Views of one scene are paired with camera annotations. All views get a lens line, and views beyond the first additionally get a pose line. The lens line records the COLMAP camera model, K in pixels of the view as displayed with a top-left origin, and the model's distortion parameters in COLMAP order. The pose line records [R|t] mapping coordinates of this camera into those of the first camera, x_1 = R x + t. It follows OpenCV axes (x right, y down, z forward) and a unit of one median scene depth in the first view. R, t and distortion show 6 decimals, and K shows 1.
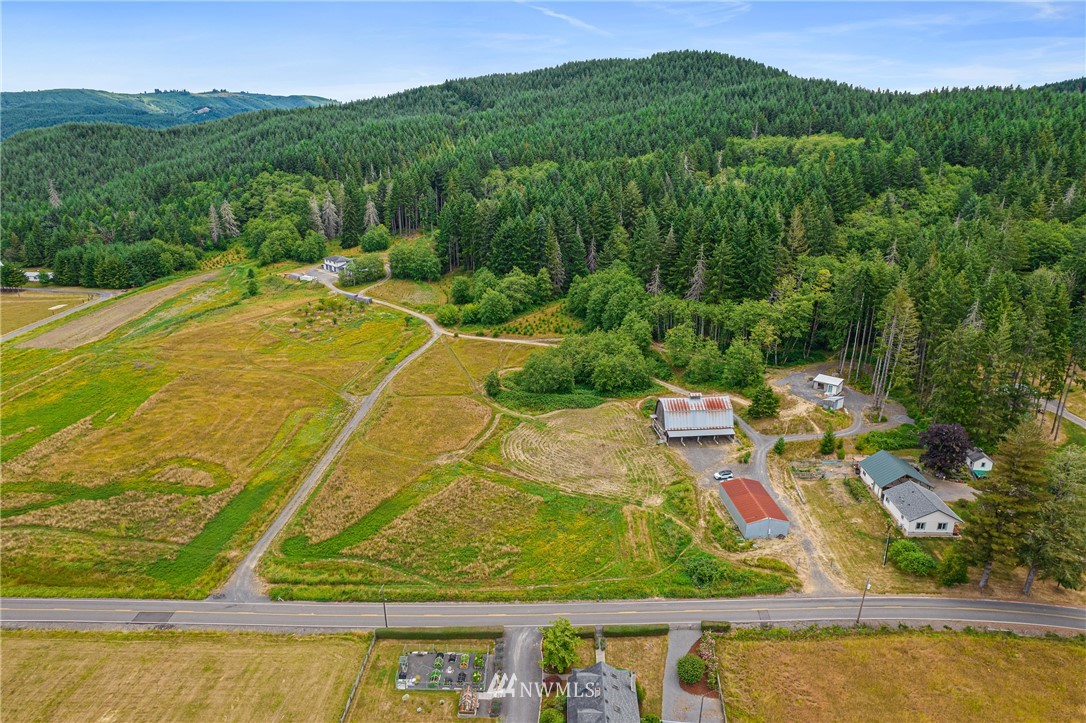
lens RADIAL K [[694.8, 0, 543.0], [0, 694.8, 361.5], [0, 0, 1]] dist [-0.074365, 0.065735]
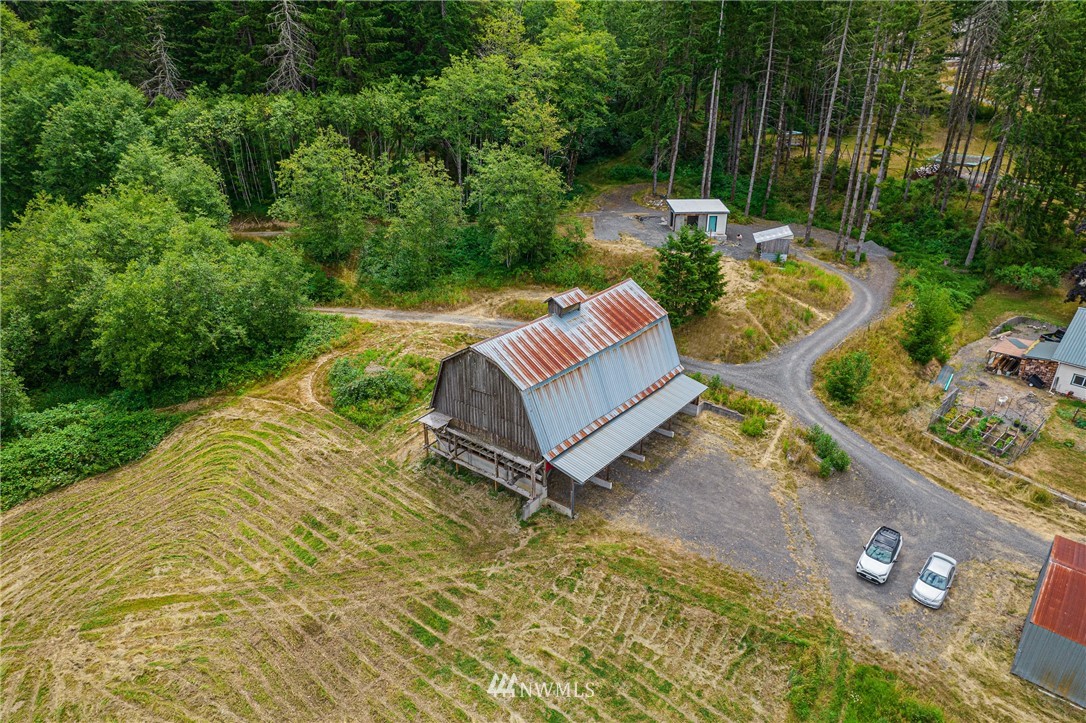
lens RADIAL K [[694.8, 0, 543.0], [0, 694.8, 361.5], [0, 0, 1]] dist [-0.074365, 0.065735]
pose [[0.704100, -0.291919, 0.647322, 0.021174], [0.217184, 0.956438, 0.195085, 0.013125], [-0.676072, 0.003229, 0.736828, 0.702078]]
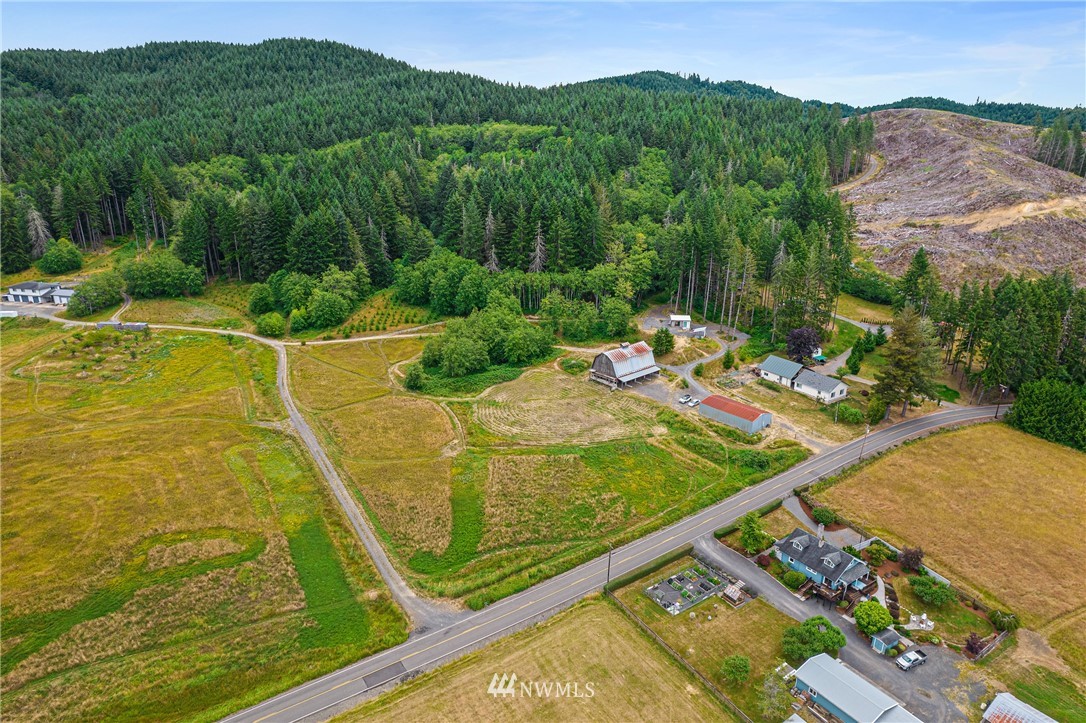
lens RADIAL K [[694.8, 0, 543.0], [0, 694.8, 361.5], [0, 0, 1]] dist [-0.074365, 0.065735]
pose [[0.810725, -0.186240, 0.555013, -0.490342], [0.178622, 0.981534, 0.068444, -0.026000], [-0.557512, 0.043648, 0.829021, 0.082900]]
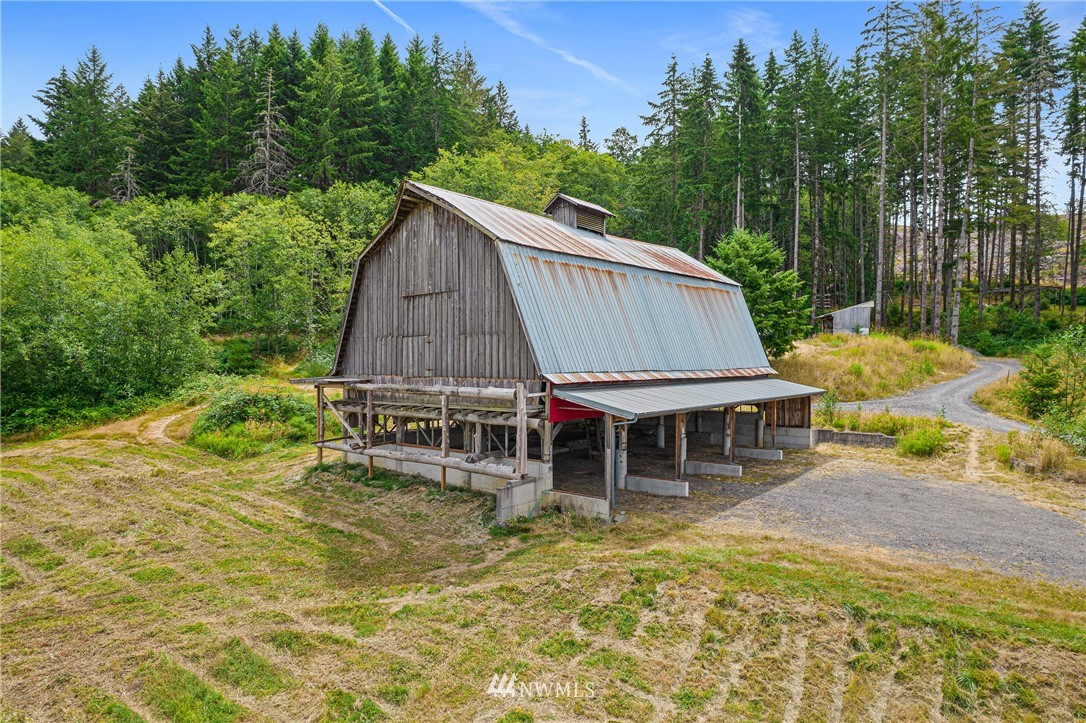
lens RADIAL K [[694.8, 0, 543.0], [0, 694.8, 361.5], [0, 0, 1]] dist [-0.074365, 0.065735]
pose [[0.704570, -0.003531, 0.709625, 0.081637], [0.215205, 0.953959, -0.208925, 0.102248], [-0.676215, 0.299918, 0.672891, 0.793742]]
